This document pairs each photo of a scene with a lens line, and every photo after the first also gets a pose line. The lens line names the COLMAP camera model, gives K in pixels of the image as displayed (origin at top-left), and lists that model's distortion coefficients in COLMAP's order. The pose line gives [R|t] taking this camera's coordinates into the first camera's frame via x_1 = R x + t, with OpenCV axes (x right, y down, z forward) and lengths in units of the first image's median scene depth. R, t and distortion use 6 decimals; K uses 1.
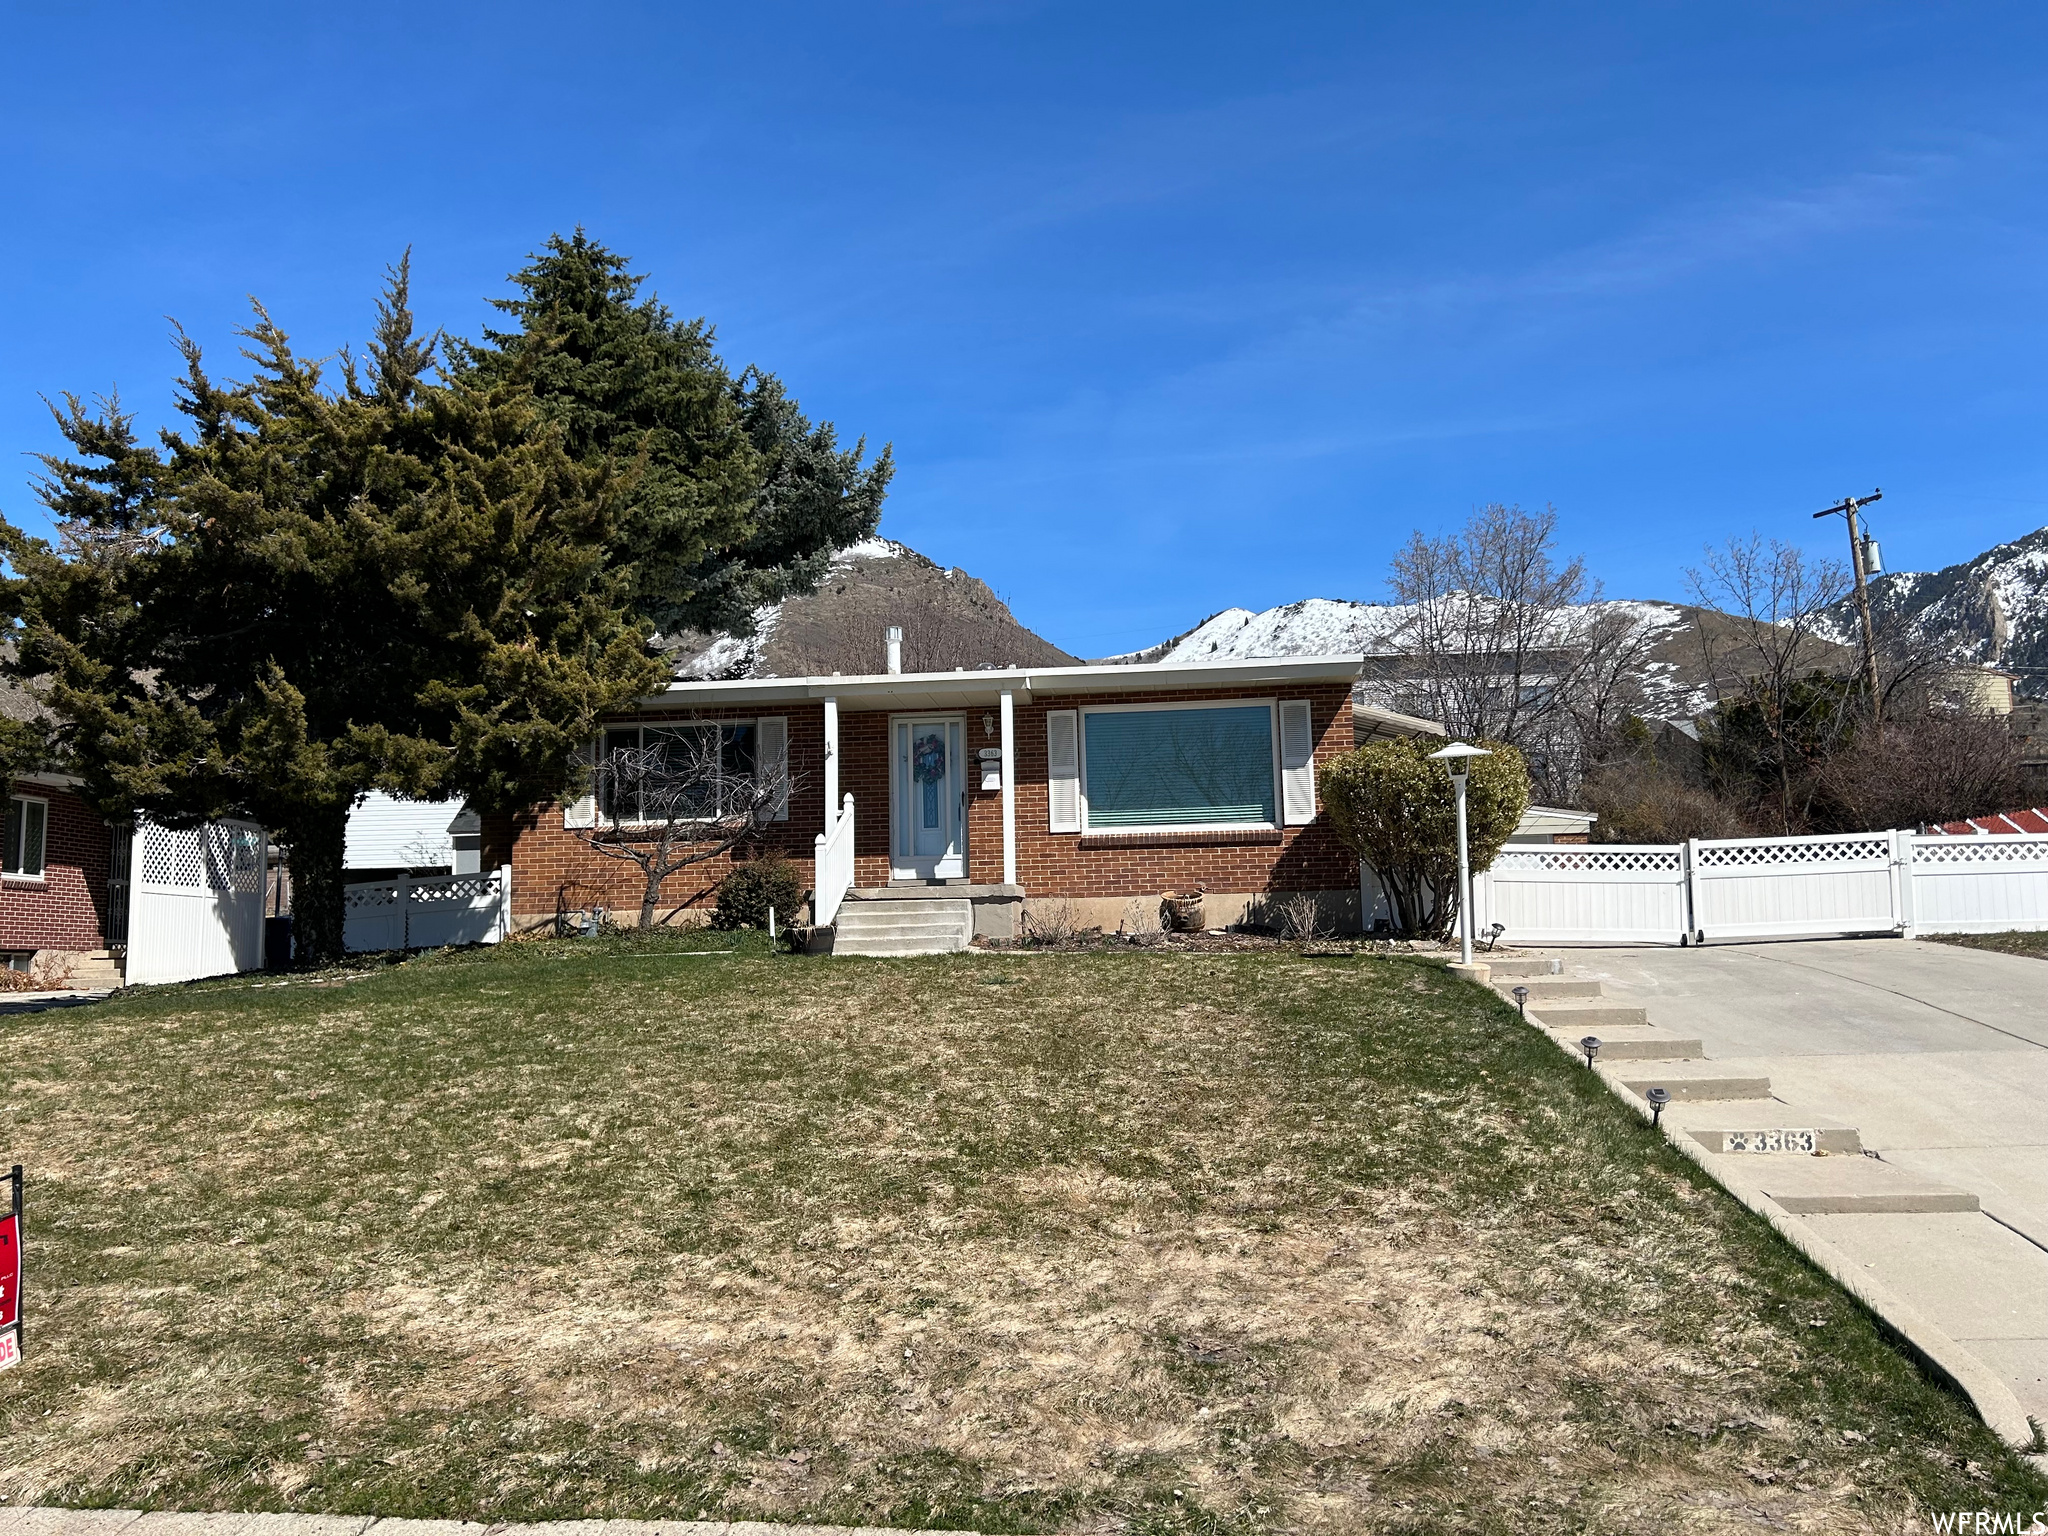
lens RADIAL K [[1521.4, 0, 1039.3], [0, 1521.4, 771.4], [0, 0, 1]] dist [0.101064, -0.126276]
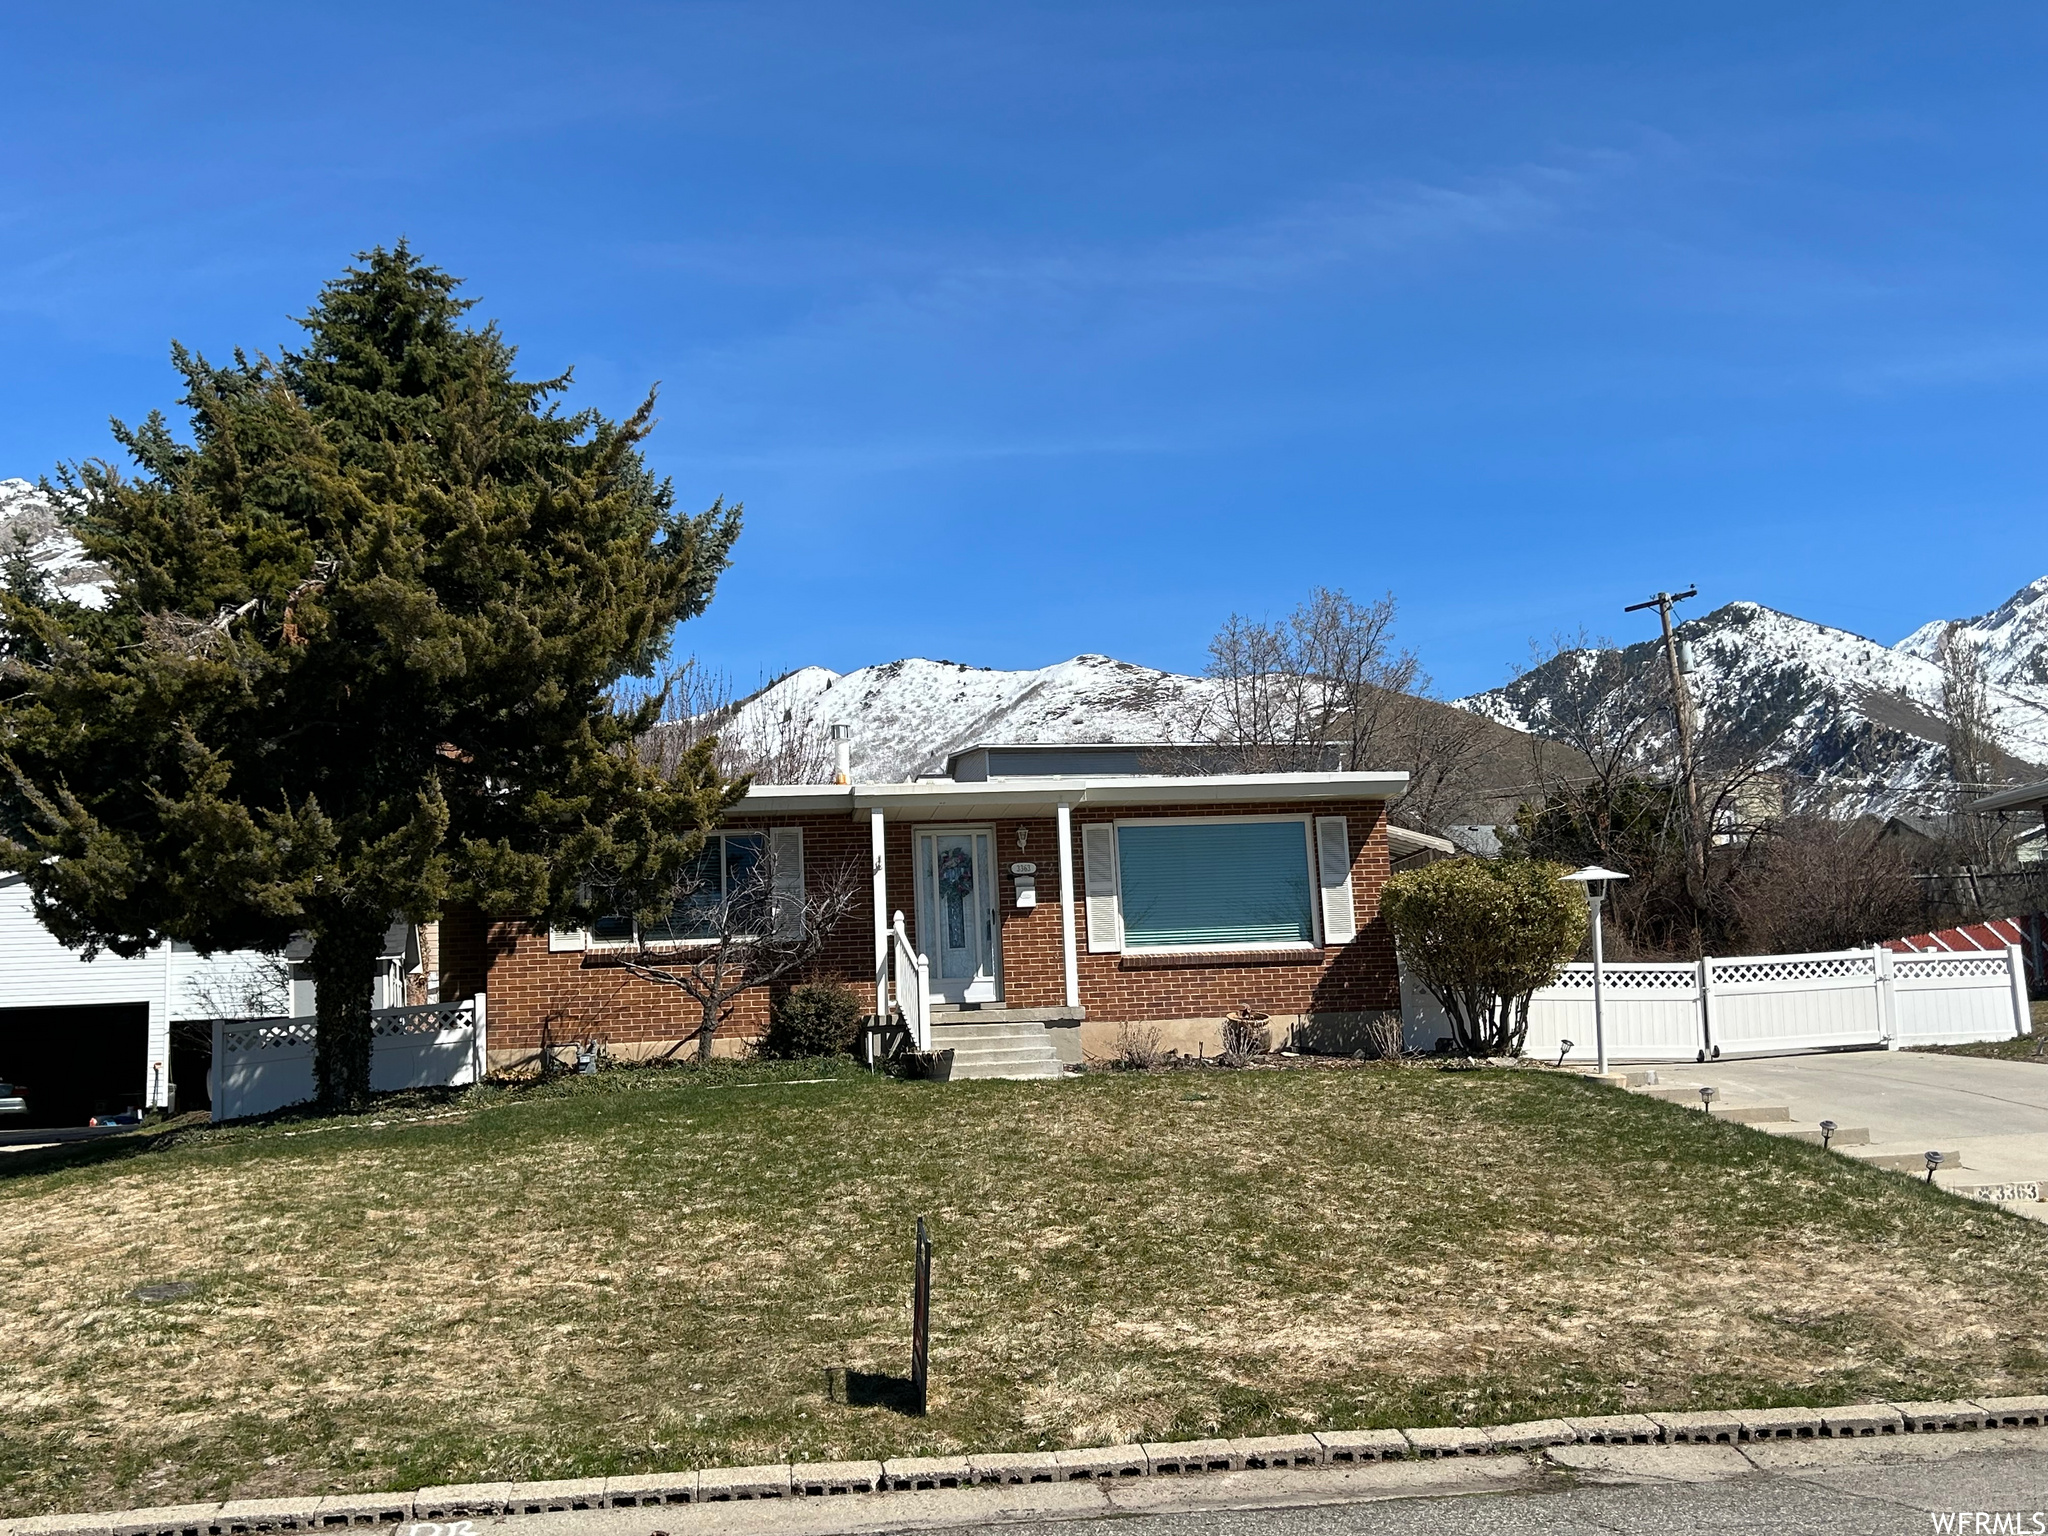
lens RADIAL K [[1991.2, 0, 1018.2], [0, 1991.2, 782.7], [0, 0, 1]] dist [0.156189, -0.321340]
pose [[0.972485, 0.014871, 0.232491, -0.324276], [-0.003776, 0.998836, -0.048096, -0.005648], [-0.232935, 0.045895, 0.971409, -0.200253]]
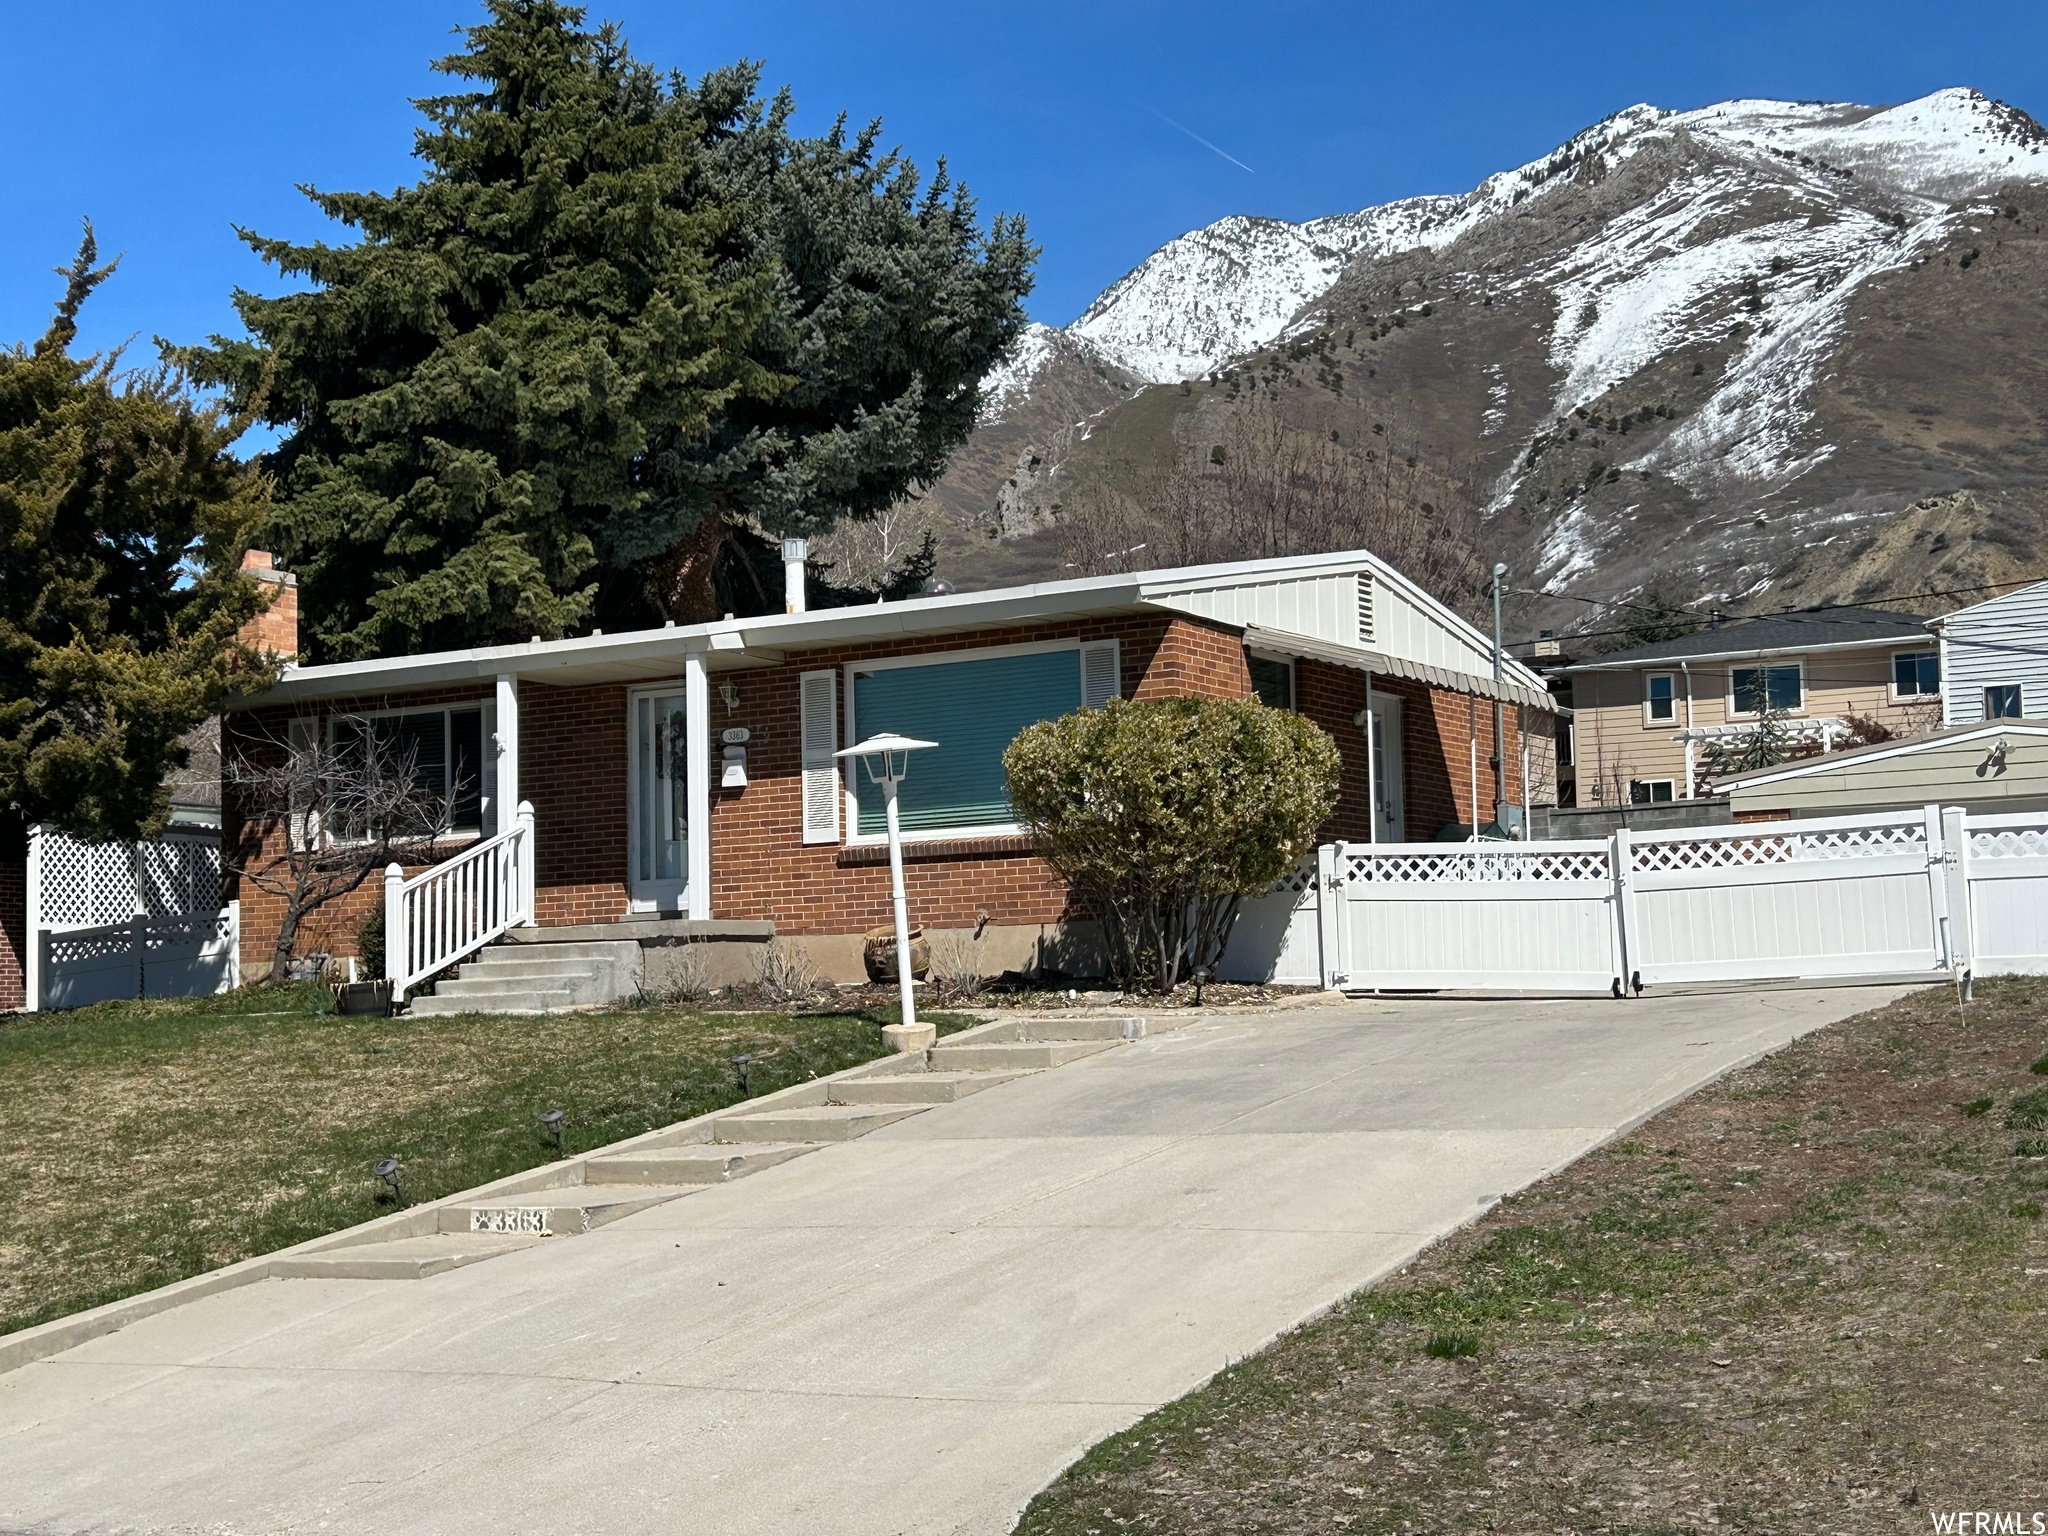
lens RADIAL K [[2964.0, 0, 1024.0], [0, 2964.0, 768.0], [0, 0, 1]] dist [0.229464, -0.669657]
pose [[0.898743, -0.037892, -0.436835, 0.708158], [0.055632, 0.998062, 0.027884, -0.028379], [0.434932, -0.049363, 0.899109, -0.208014]]
